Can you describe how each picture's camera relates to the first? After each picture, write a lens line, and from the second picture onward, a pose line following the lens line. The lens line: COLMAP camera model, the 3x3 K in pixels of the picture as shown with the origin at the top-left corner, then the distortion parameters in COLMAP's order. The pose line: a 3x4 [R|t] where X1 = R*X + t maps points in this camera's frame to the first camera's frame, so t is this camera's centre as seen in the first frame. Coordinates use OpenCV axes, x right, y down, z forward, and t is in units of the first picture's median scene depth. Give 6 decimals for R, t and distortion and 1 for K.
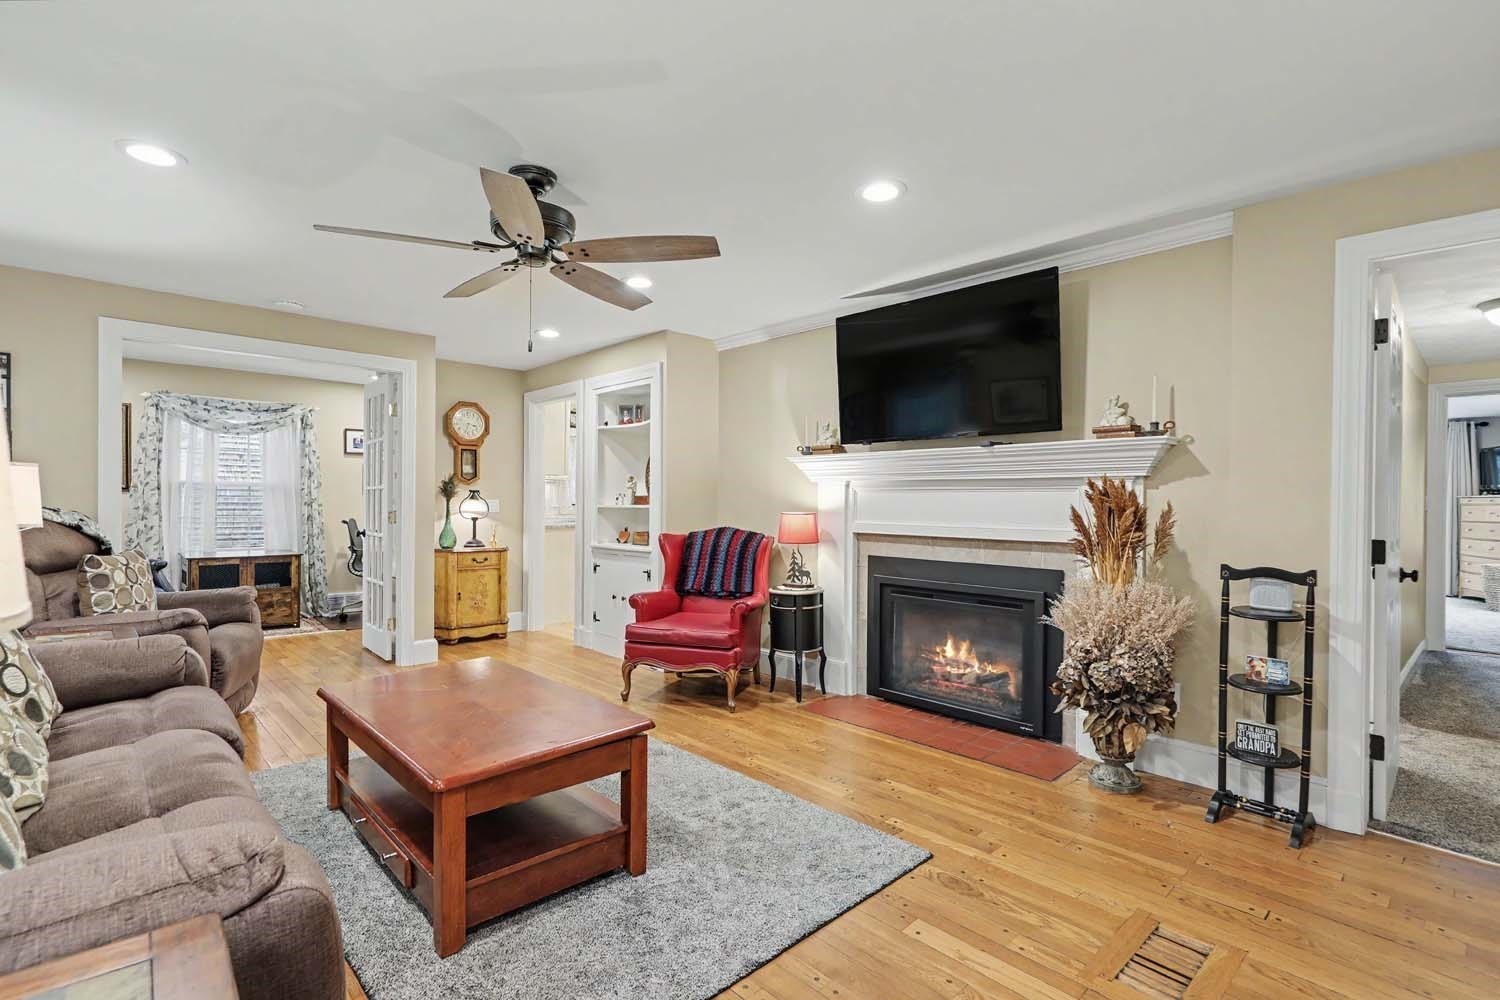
lens RADIAL K [[704.1, 0, 749.4], [0, 704.1, 506.7], [0, 0, 1]] dist [0.001571, -0.000118]
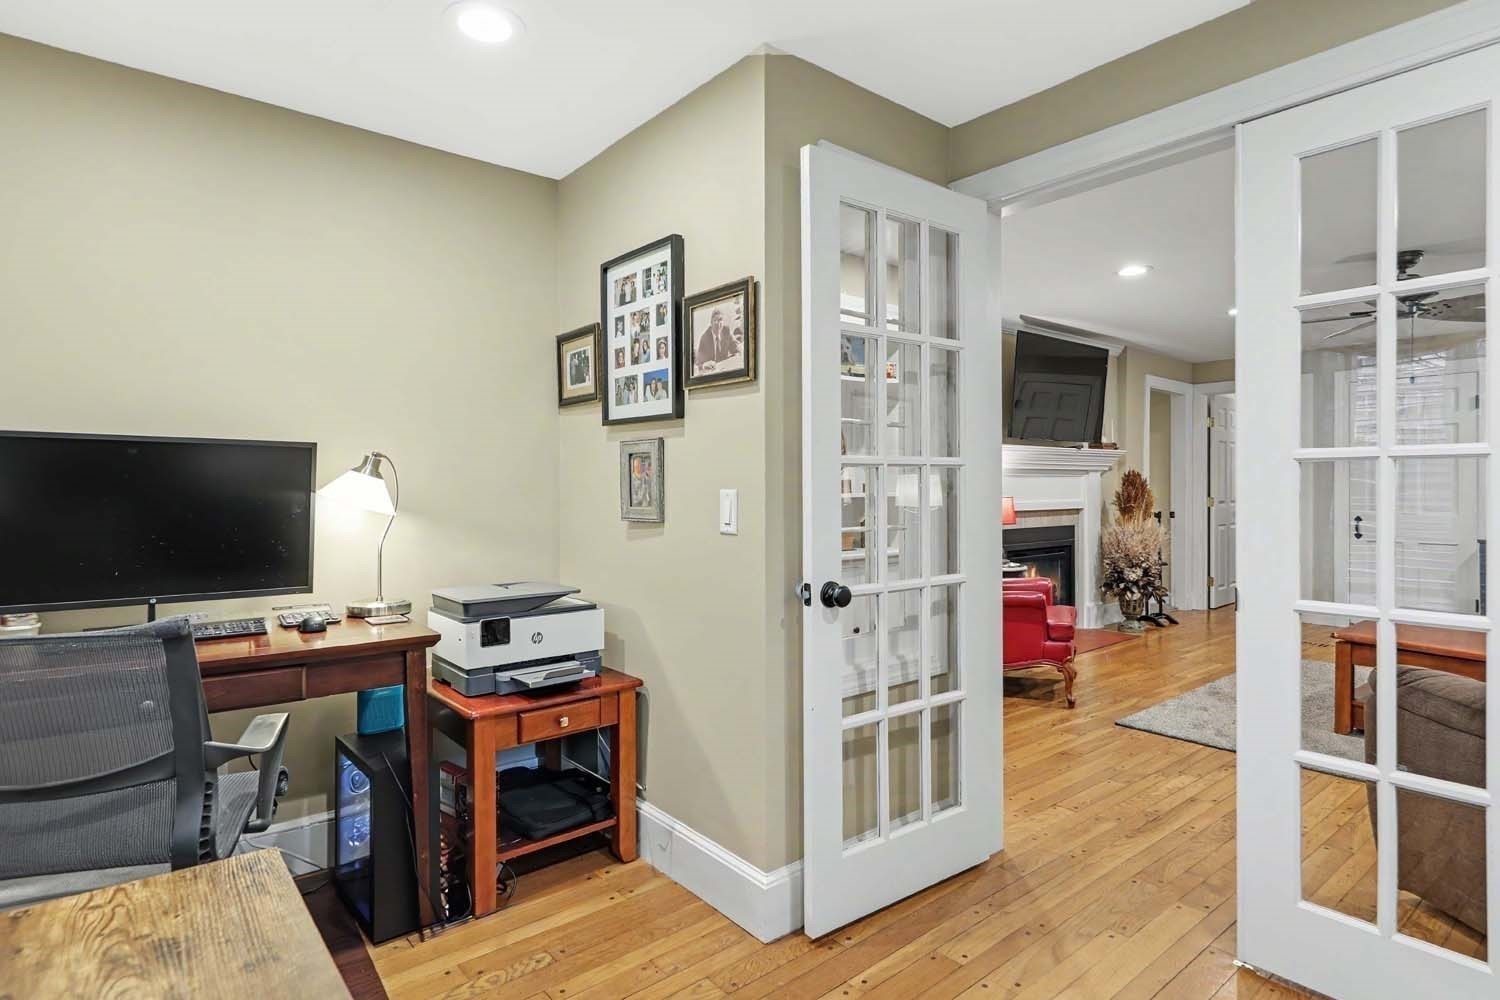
lens RADIAL K [[770.2, 0, 749.8], [0, 770.2, 491.7], [0, 0, 1]] dist [0.000887, -0.000033]
pose [[0.088162, -0.017460, 0.995953, -1.175049], [0.010783, 0.999805, 0.016573, -0.022451], [-0.996048, 0.009278, 0.088333, 1.302540]]
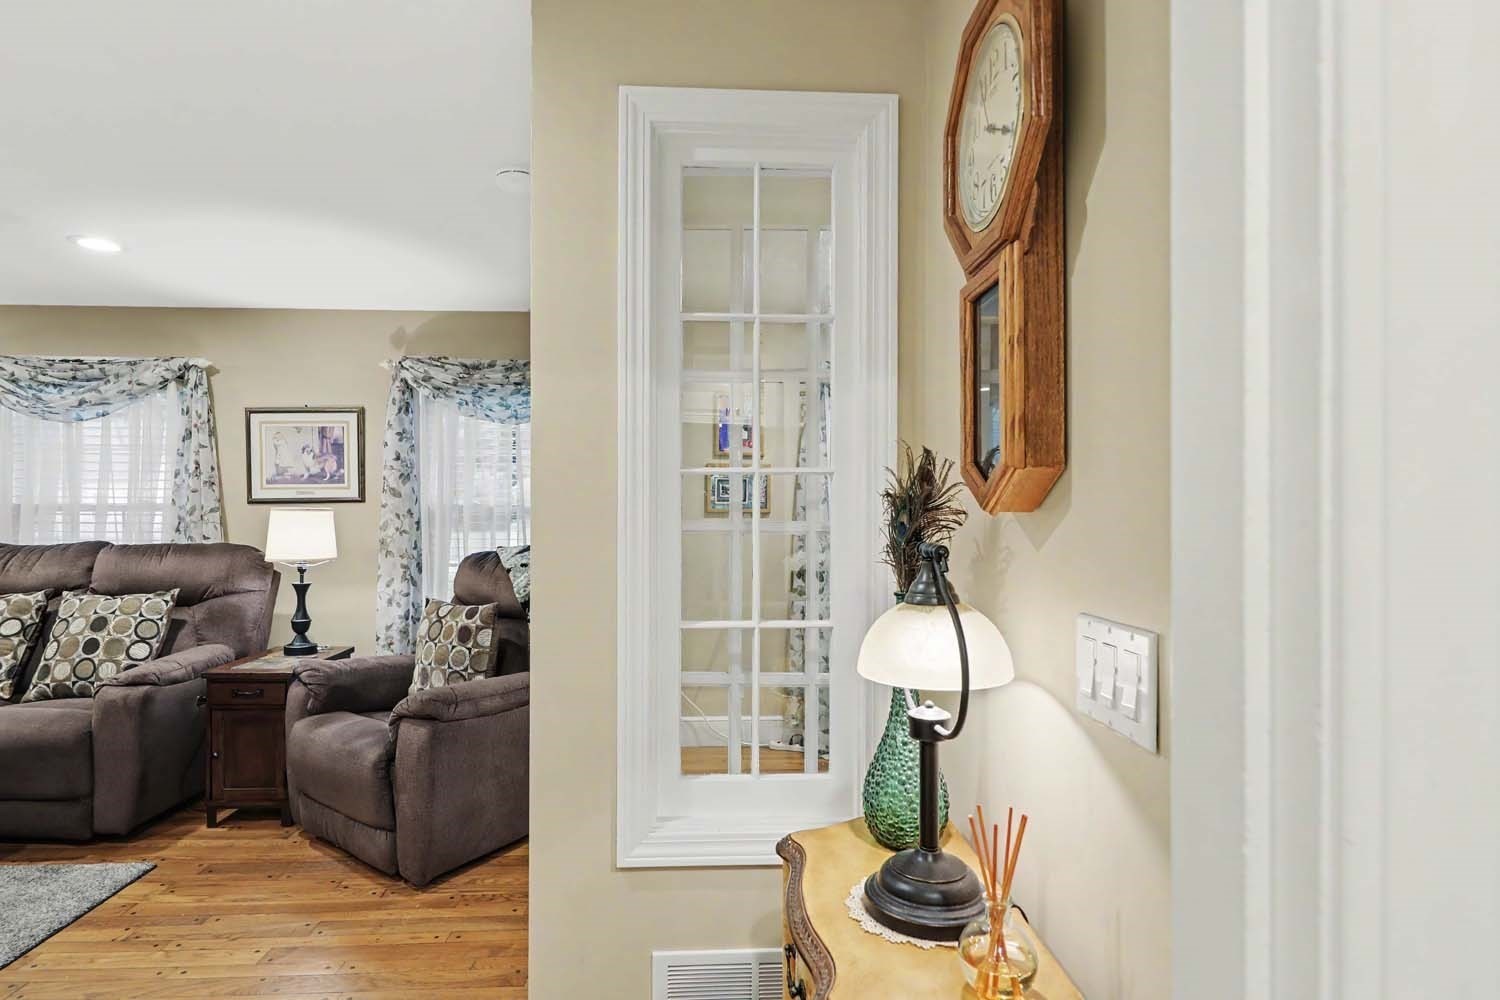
lens RADIAL K [[786.2, 0, 738.9], [0, 786.2, 509.0], [0, 0, 1]] dist [0.003786, -0.000885]
pose [[-0.662140, -0.010768, -0.749303, -0.333450], [-0.013751, 0.999903, -0.002218, -0.040721], [0.749254, 0.008835, -0.662224, 1.512296]]
